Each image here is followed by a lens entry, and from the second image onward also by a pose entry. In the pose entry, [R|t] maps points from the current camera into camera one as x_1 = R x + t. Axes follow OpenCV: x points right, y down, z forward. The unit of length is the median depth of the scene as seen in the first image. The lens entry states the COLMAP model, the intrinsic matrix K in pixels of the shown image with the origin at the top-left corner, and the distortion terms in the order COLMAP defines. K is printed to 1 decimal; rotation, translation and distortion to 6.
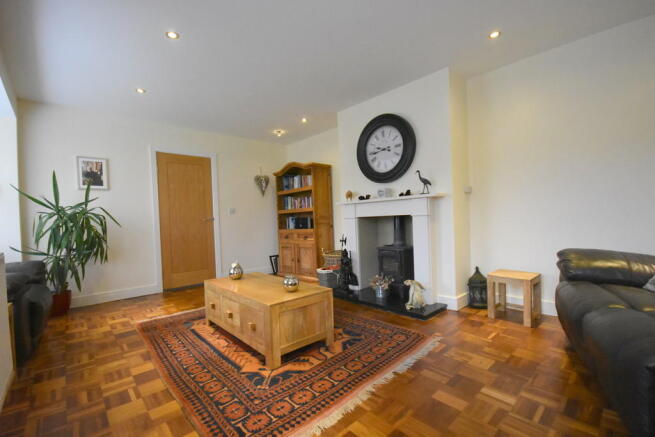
lens RADIAL K [[287.0, 0, 327.6], [0, 287.0, 221.0], [0, 0, 1]] dist [0.000321, -0.000276]
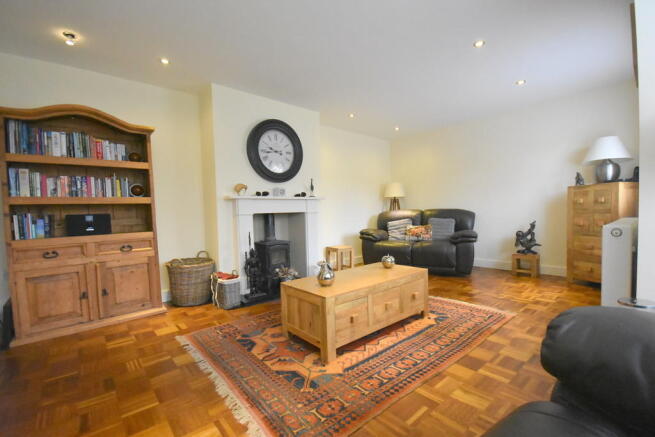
lens RADIAL K [[287.0, 0, 327.6], [0, 287.0, 221.0], [0, 0, 1]] dist [0.000321, -0.000276]
pose [[0.030165, 0.010593, 0.999489, -0.923411], [0.035560, 0.999299, -0.011664, 0.034250], [-0.998912, 0.035894, 0.029767, 0.820766]]
